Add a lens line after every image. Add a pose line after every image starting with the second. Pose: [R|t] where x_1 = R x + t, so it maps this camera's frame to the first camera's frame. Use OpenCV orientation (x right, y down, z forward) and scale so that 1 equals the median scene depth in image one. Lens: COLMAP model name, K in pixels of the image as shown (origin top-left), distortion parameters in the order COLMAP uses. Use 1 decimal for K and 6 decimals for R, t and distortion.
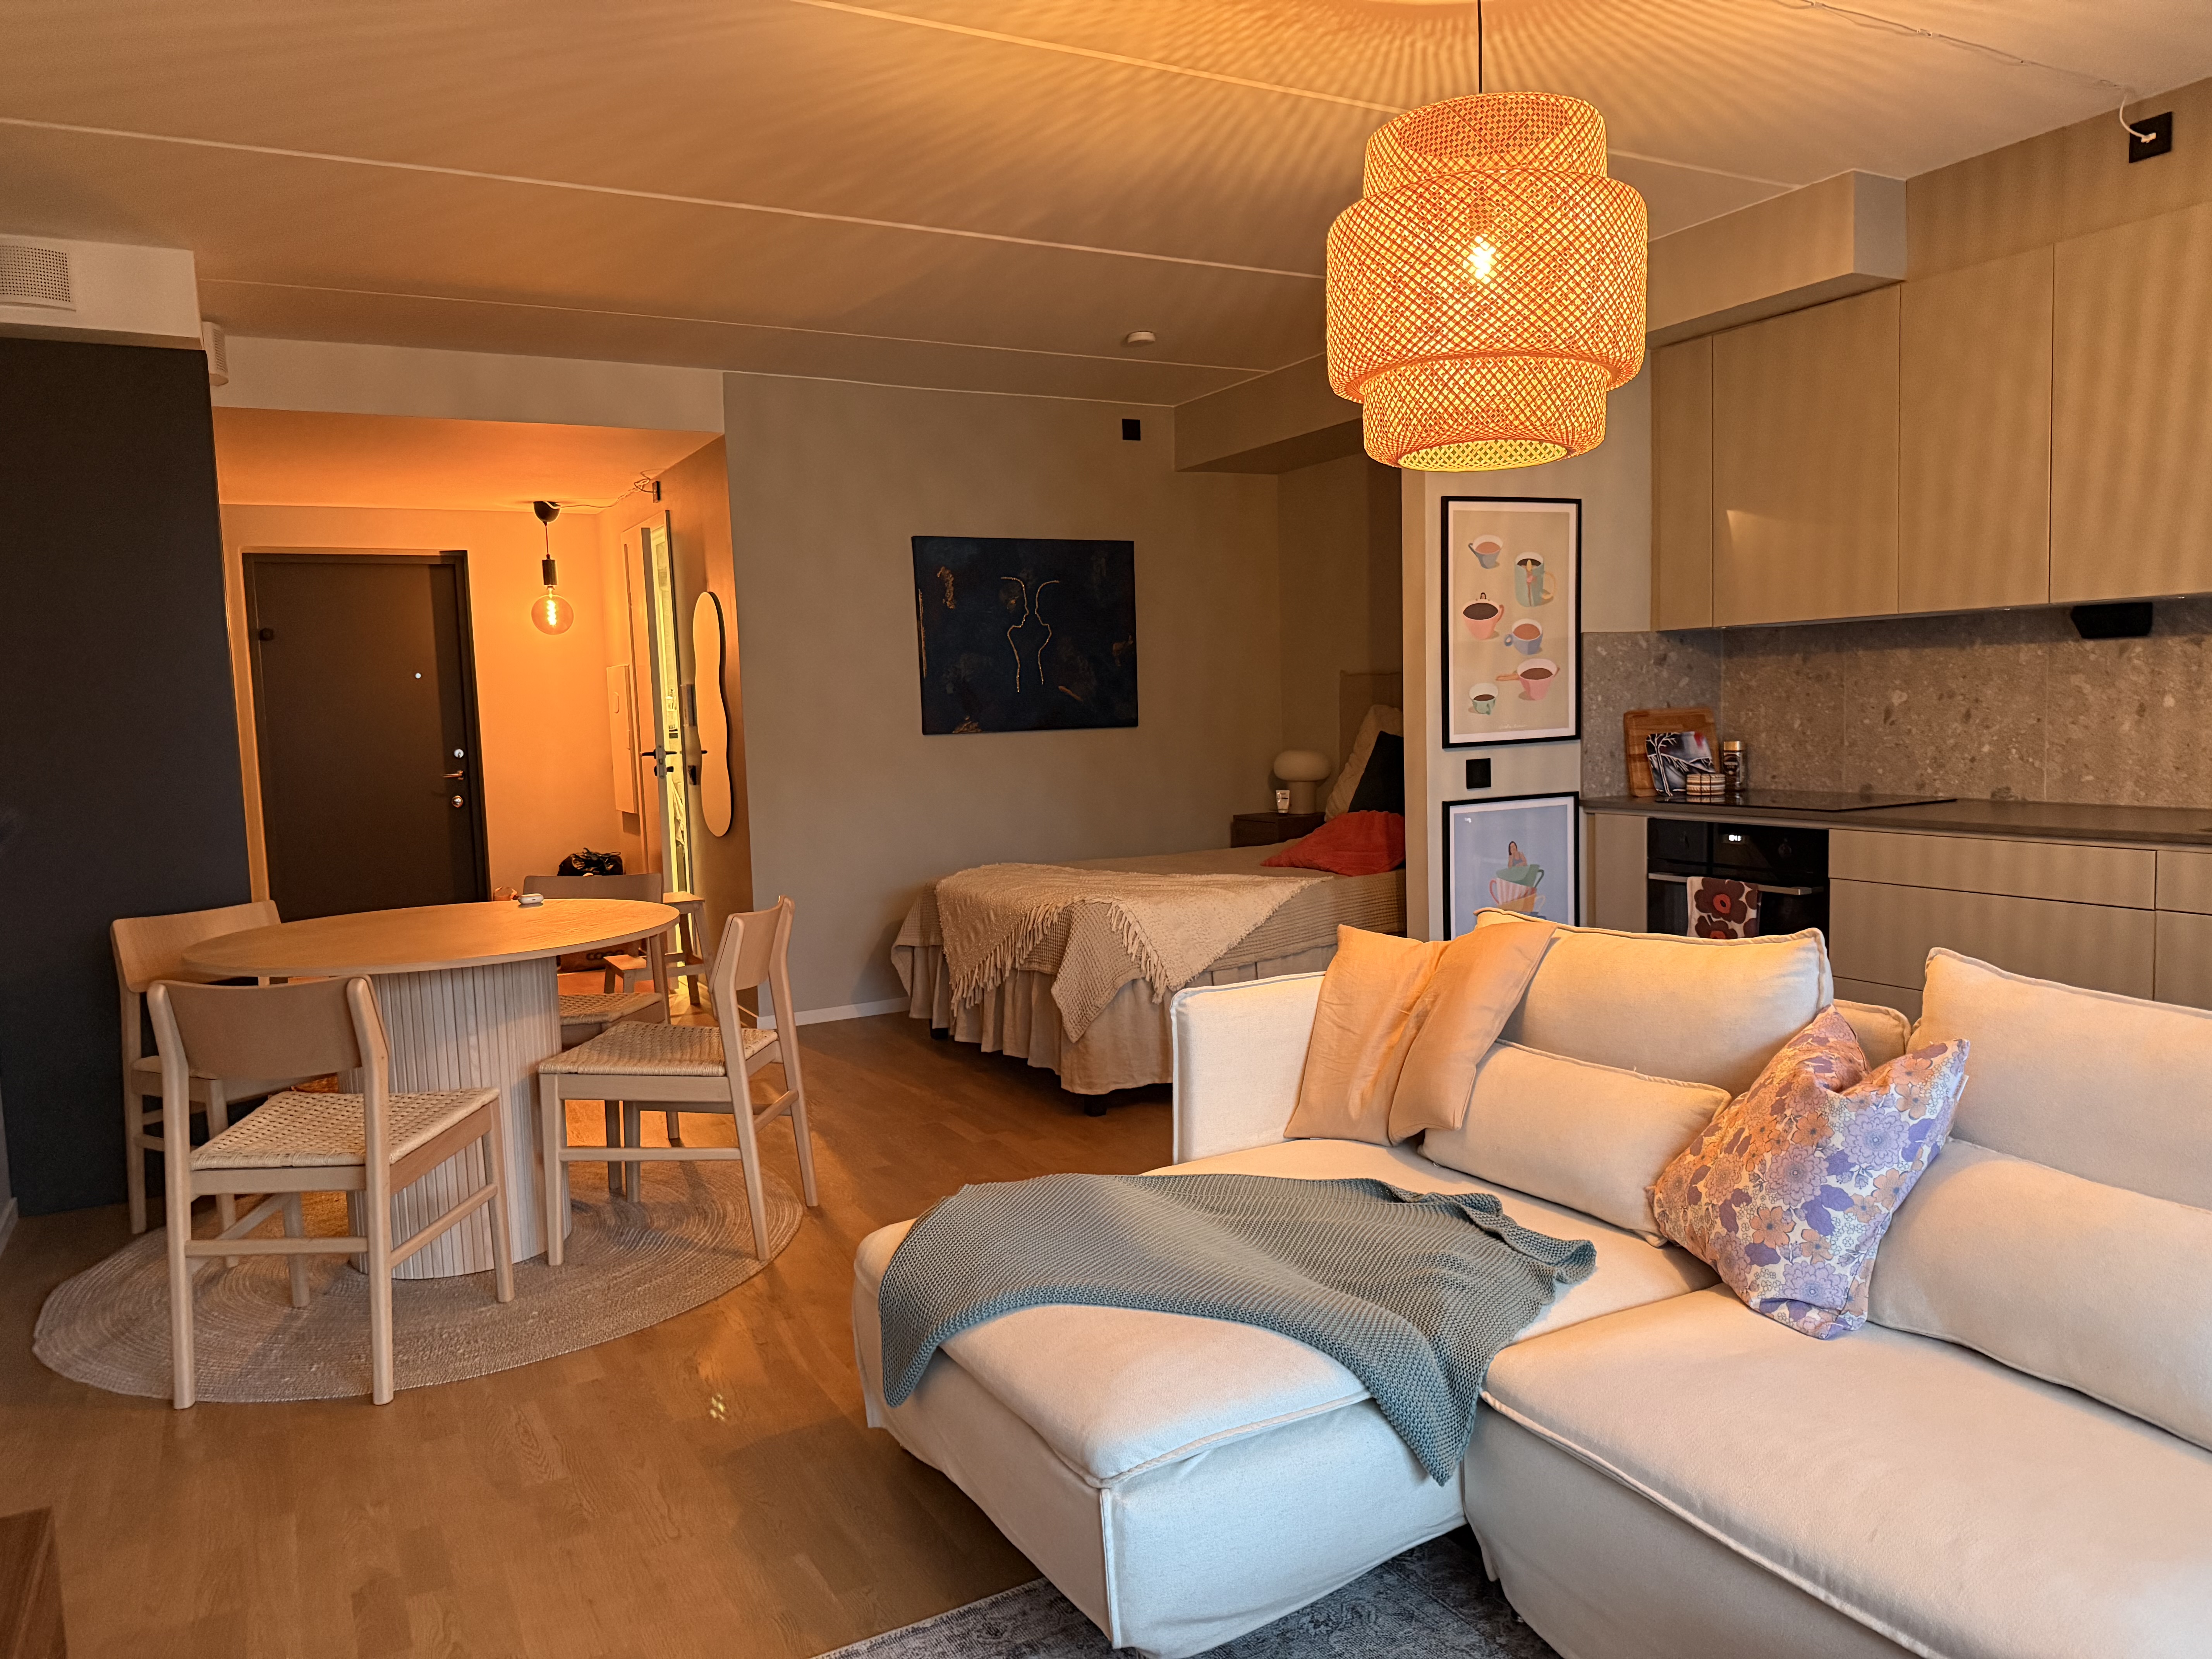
lens RADIAL K [[1541.5, 0, 1106.0], [0, 1541.5, 829.5], [0, 0, 1]] dist [-0.001345, -0.039503]
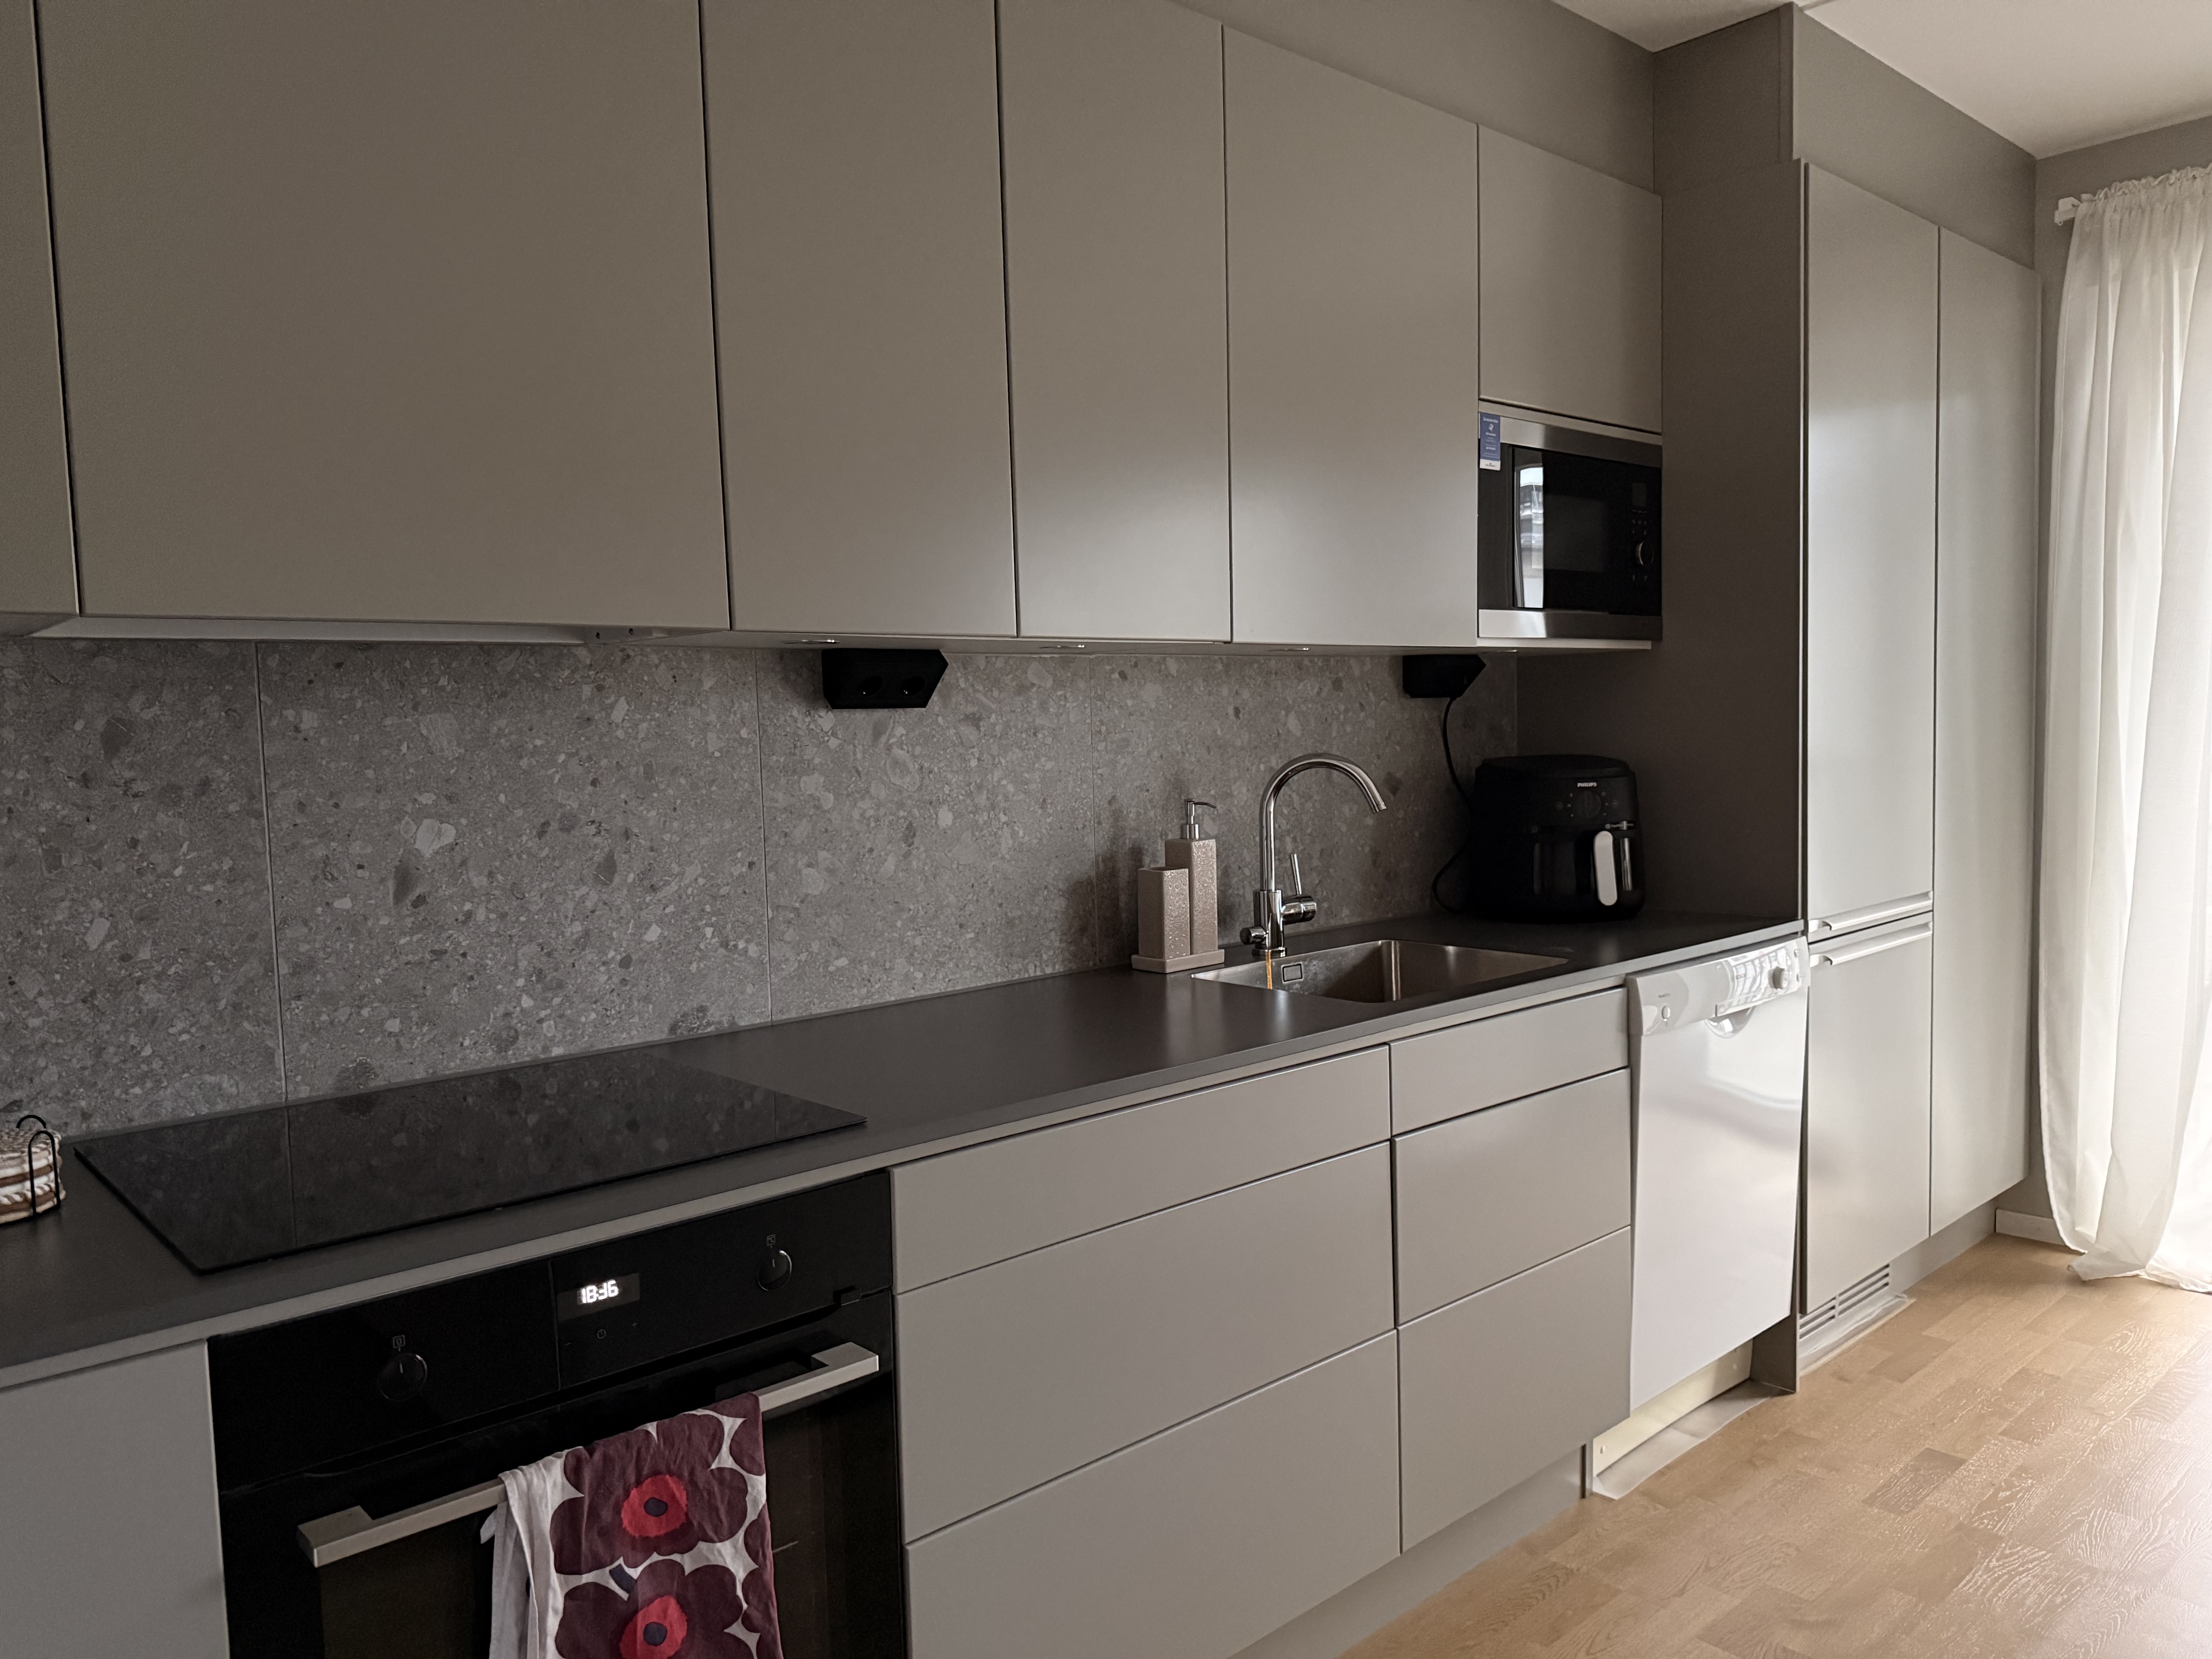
lens RADIAL K [[1573.9, 0, 1106.0], [0, 1573.9, 829.5], [0, 0, 1]] dist [0.043020, -0.044140]
pose [[-0.231140, -0.025751, 0.972580, 0.077004], [0.115812, 0.991814, 0.053784, -0.100882], [-0.966003, 0.125068, -0.226266, 1.036784]]
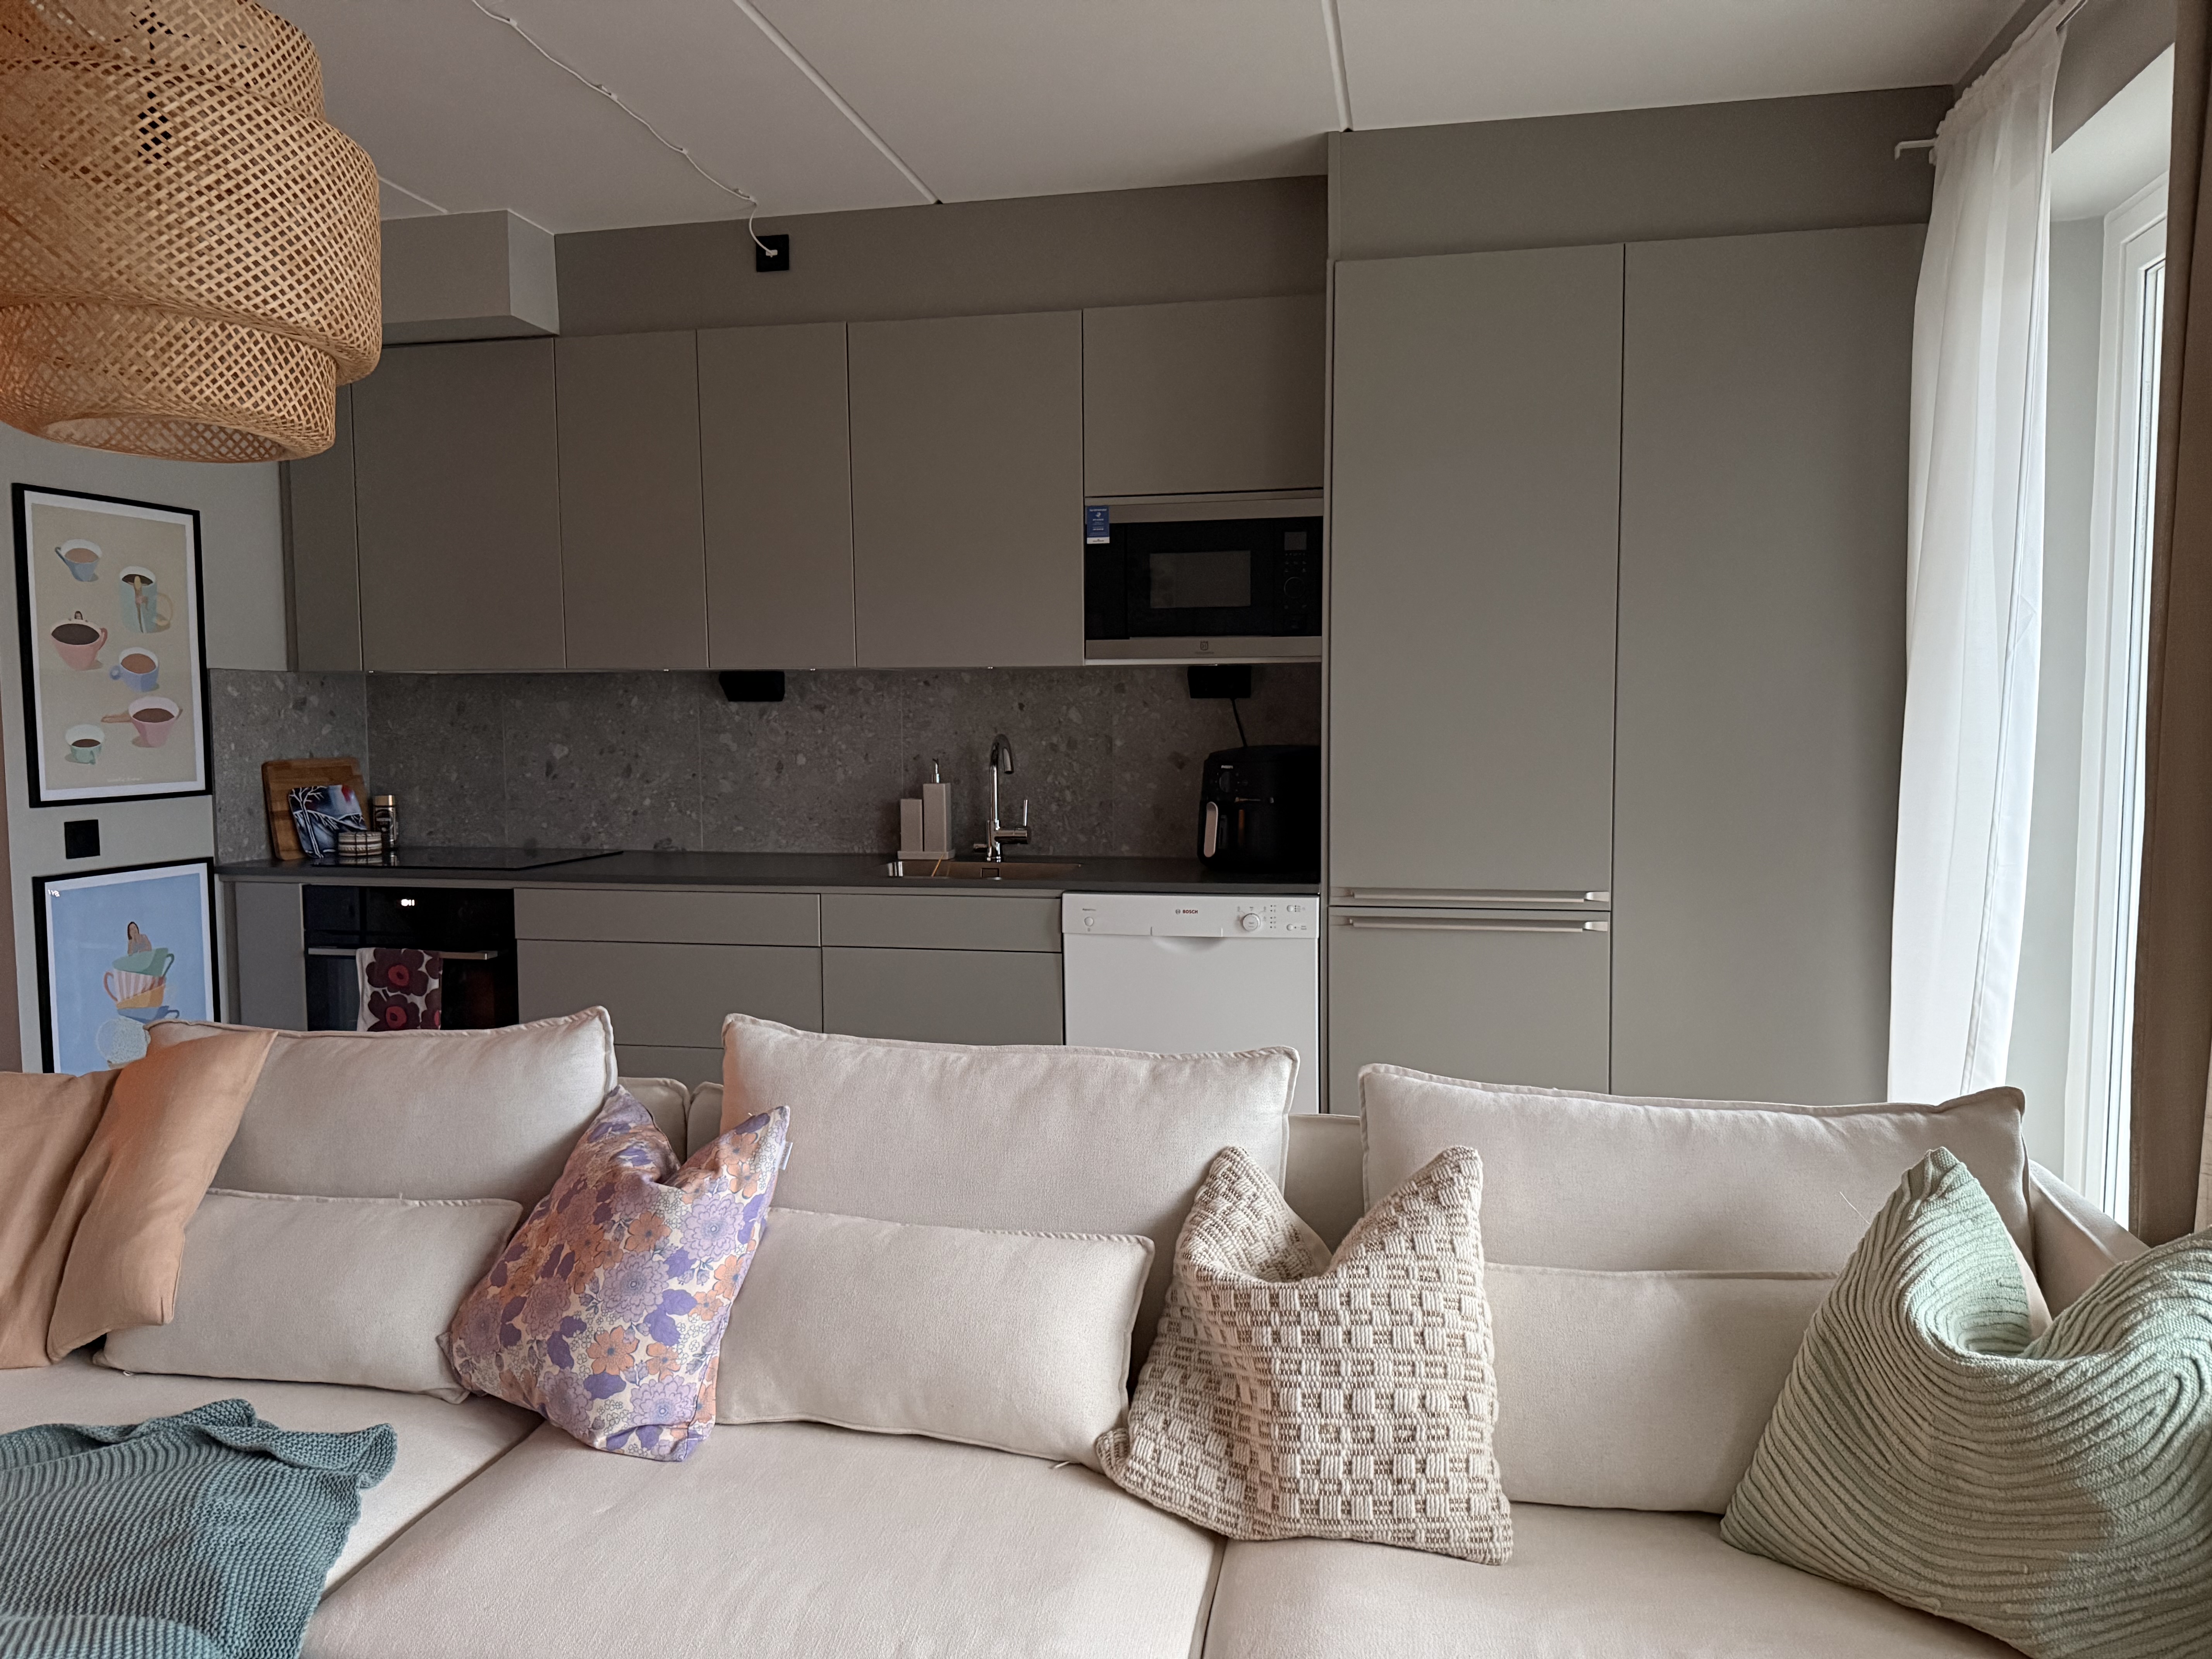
lens RADIAL K [[1527.8, 0, 1106.0], [0, 1527.8, 829.5], [0, 0, 1]] dist [0.005800, -0.035930]
pose [[0.629730, -0.022118, 0.776499, -0.036781], [0.044813, 0.998964, -0.007888, -0.012942], [-0.775520, 0.039765, 0.630069, 0.113469]]
